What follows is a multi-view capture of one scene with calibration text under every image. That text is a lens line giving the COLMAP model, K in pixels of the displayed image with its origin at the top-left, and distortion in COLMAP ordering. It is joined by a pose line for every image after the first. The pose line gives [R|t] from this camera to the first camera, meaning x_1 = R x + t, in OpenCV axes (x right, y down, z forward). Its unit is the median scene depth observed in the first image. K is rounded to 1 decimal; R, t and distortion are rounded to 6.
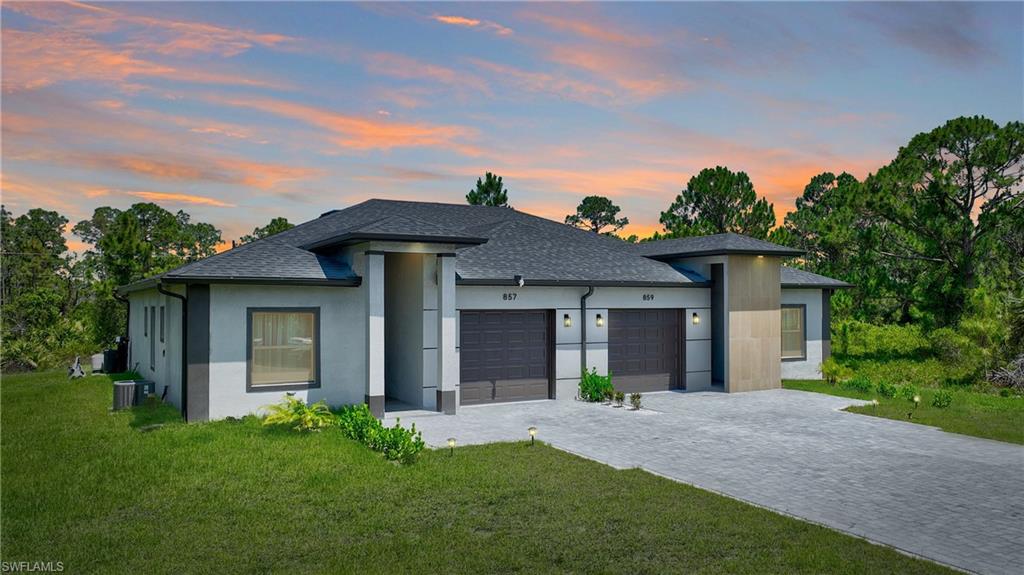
lens RADIAL K [[806.6, 0, 579.3], [0, 806.6, 303.7], [0, 0, 1]] dist [0.007734, 0.005907]
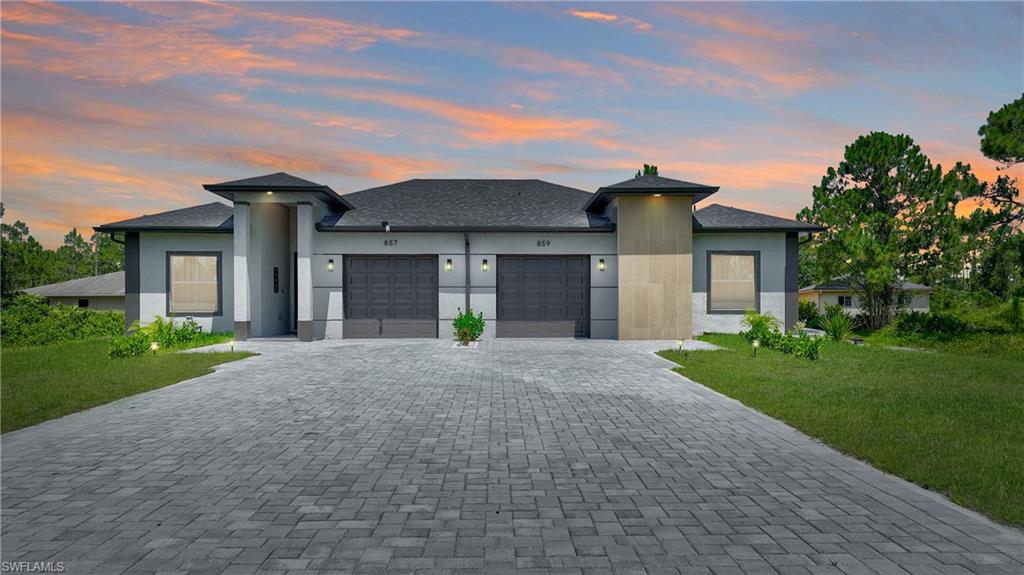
lens RADIAL K [[724.3, 0, 507.1], [0, 724.3, 289.5], [0, 0, 1]] dist [0.005174, 0.005237]
pose [[0.877793, -0.009820, -0.478939, 0.494428], [-0.001461, 0.999730, -0.023176, 0.073097], [0.479038, 0.021043, 0.877542, 0.191343]]
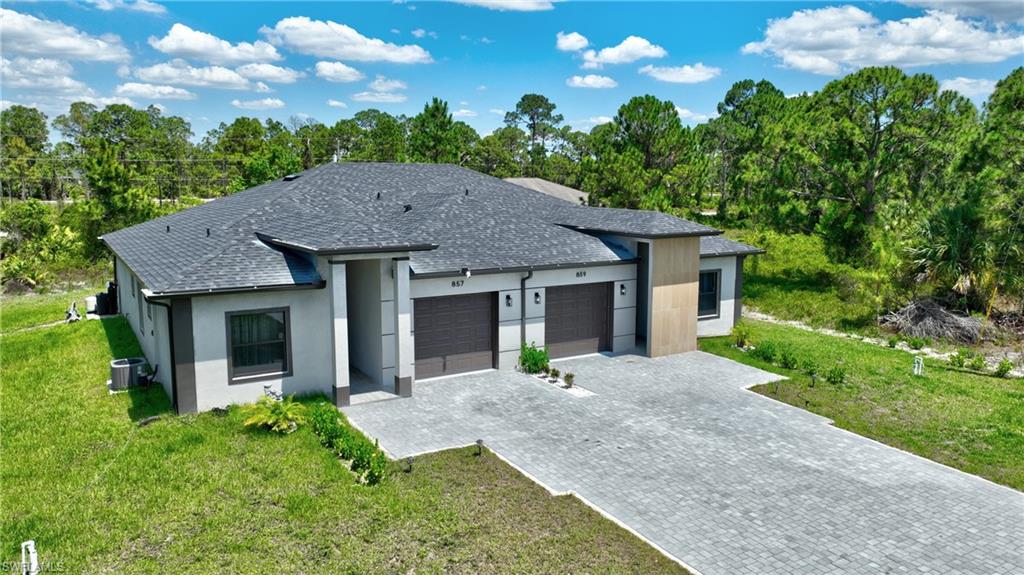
lens RADIAL K [[724.3, 0, 521.5], [0, 724.3, 280.4], [0, 0, 1]] dist [0.005174, 0.005237]
pose [[0.999981, 0.002856, 0.005492, -0.002941], [-0.003586, 0.990452, 0.137814, -0.142257], [-0.005046, -0.137831, 0.990443, 0.002211]]
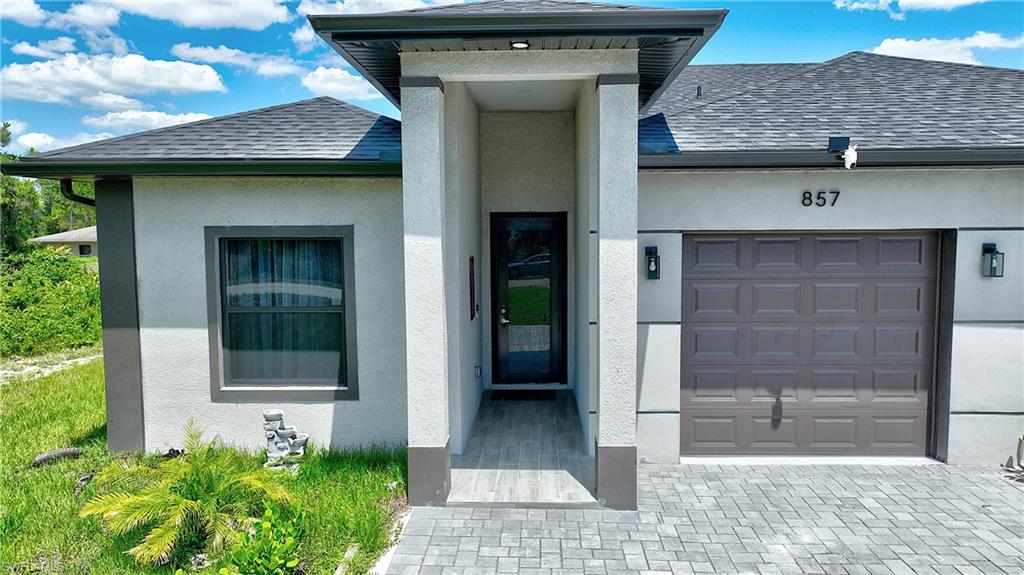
lens RADIAL K [[724.3, 0, 521.2], [0, 724.3, 280.5], [0, 0, 1]] dist [0.005174, 0.005237]
pose [[0.844985, 0.037487, -0.533475, -0.018584], [0.004047, 0.997063, 0.076474, 0.003495], [0.534775, -0.066778, 0.842352, 0.582611]]
